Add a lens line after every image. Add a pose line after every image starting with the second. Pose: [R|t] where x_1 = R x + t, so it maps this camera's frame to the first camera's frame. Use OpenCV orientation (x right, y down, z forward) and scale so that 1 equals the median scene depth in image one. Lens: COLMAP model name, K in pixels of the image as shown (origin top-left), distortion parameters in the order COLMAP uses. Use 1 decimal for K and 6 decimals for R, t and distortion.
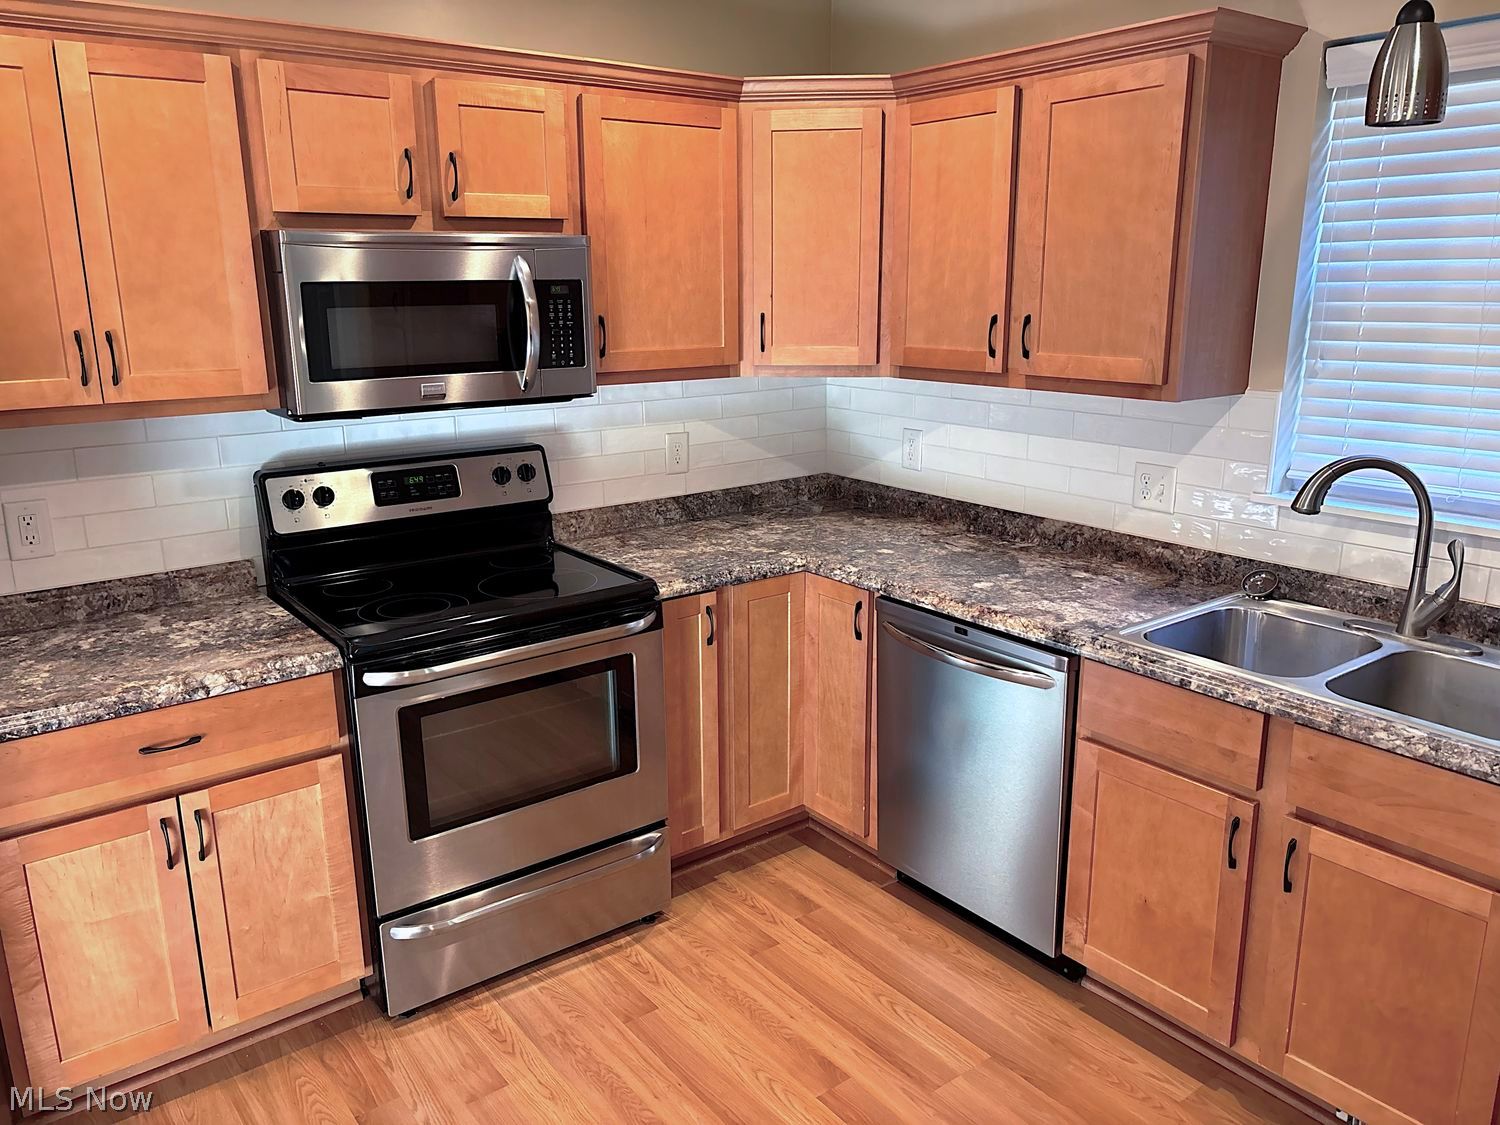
lens RADIAL K [[1131.8, 0, 752.2], [0, 1131.8, 558.8], [0, 0, 1]] dist [0.059920, -0.073878]
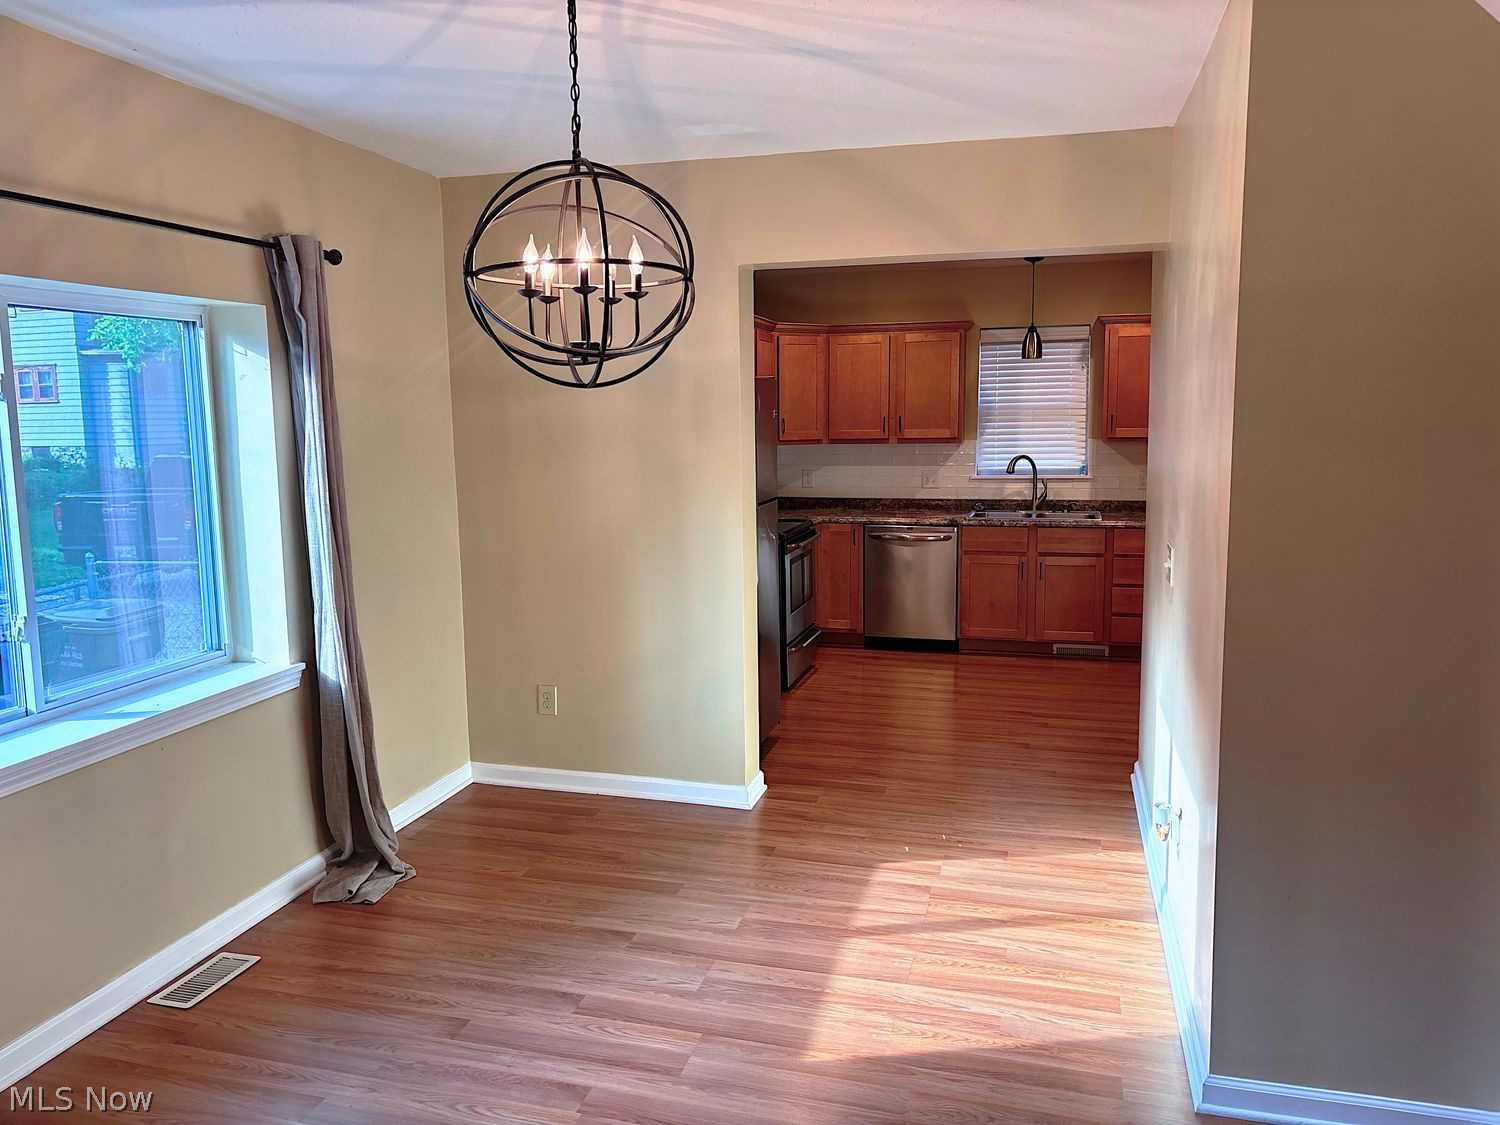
lens RADIAL K [[1131.8, 0, 745.5], [0, 1131.8, 565.9], [0, 0, 1]] dist [0.059920, -0.073878]
pose [[0.795865, -0.078719, 0.600335, -1.724757], [0.151530, 0.985855, -0.071614, 0.279992], [-0.586205, 0.147964, 0.796536, -0.896505]]
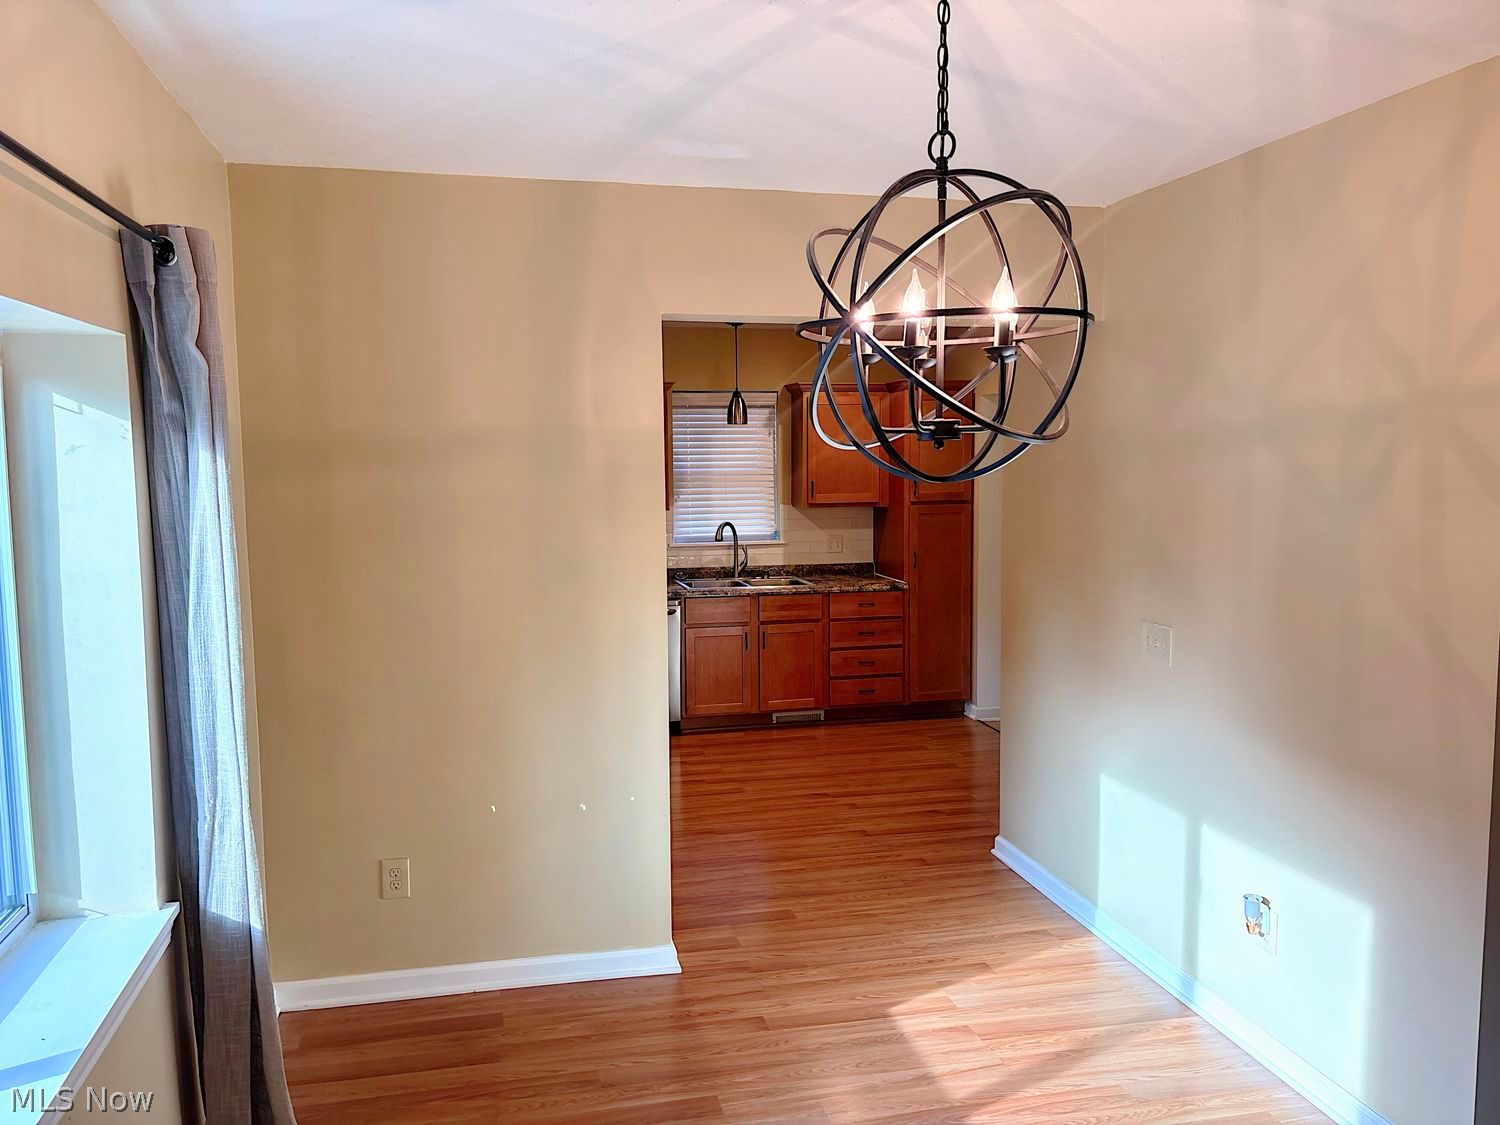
lens RADIAL K [[1131.8, 0, 766.1], [0, 1131.8, 557.2], [0, 0, 1]] dist [0.059920, -0.073878]
pose [[0.389608, -0.070360, 0.918289, -1.935243], [0.222726, 0.974680, -0.019817, 0.077972], [-0.893644, 0.212247, 0.395414, -0.266872]]
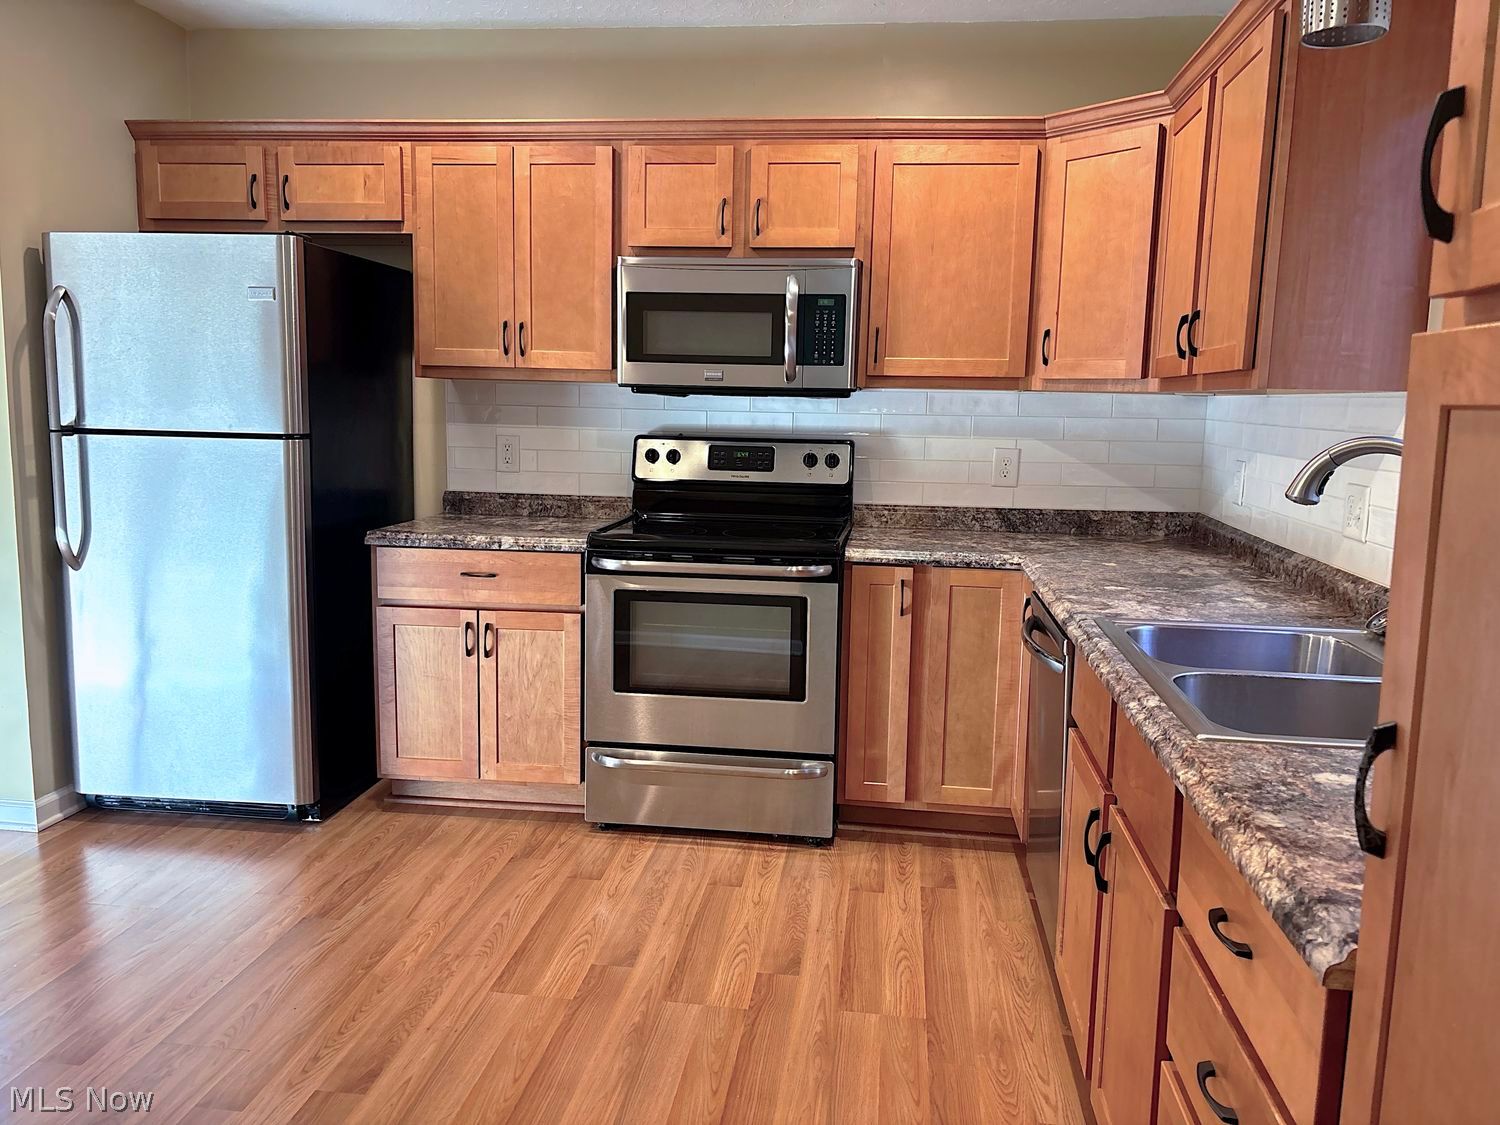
lens RADIAL K [[1131.8, 0, 747.0], [0, 1131.8, 552.1], [0, 0, 1]] dist [0.059920, -0.073878]
pose [[0.713870, 0.119358, -0.690032, 0.659100], [-0.196701, 0.979874, -0.034003, 0.089358], [0.672085, 0.160004, 0.722980, 0.094797]]
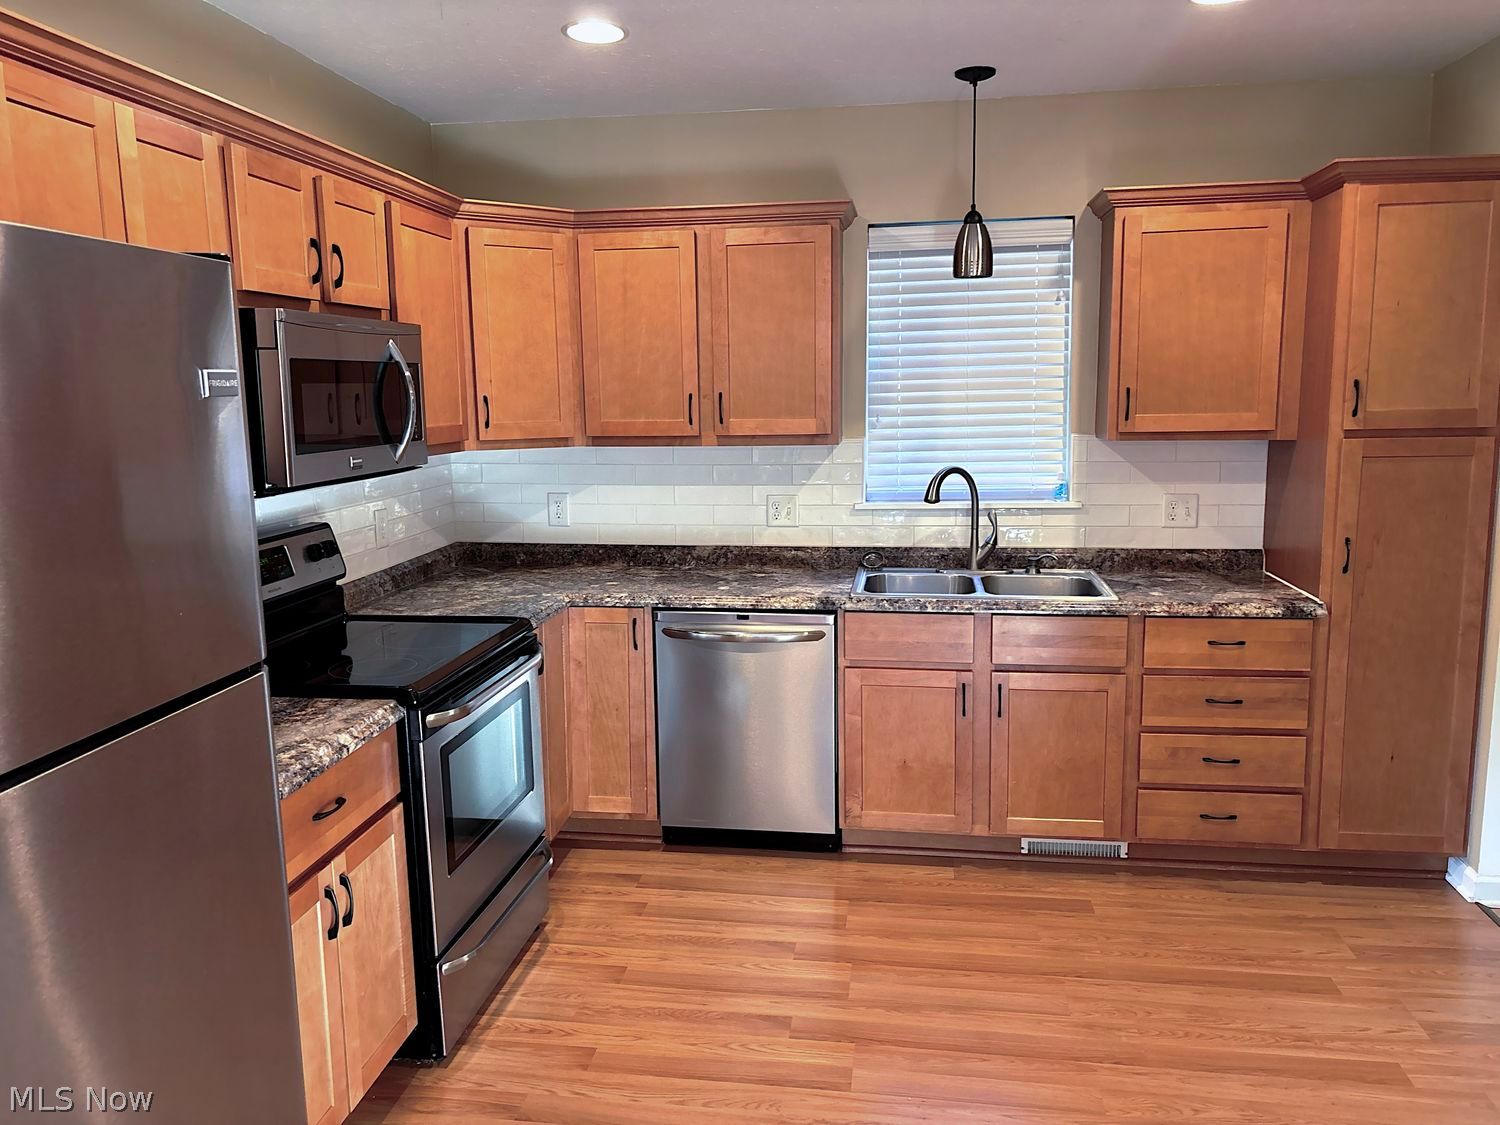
lens RADIAL K [[1131.8, 0, 741.5], [0, 1131.8, 565.1], [0, 0, 1]] dist [0.059920, -0.073878]
pose [[0.717750, -0.112706, 0.687119, -0.725604], [0.178206, 0.983681, -0.024800, 0.034132], [-0.673110, 0.140249, 0.726122, 0.005068]]
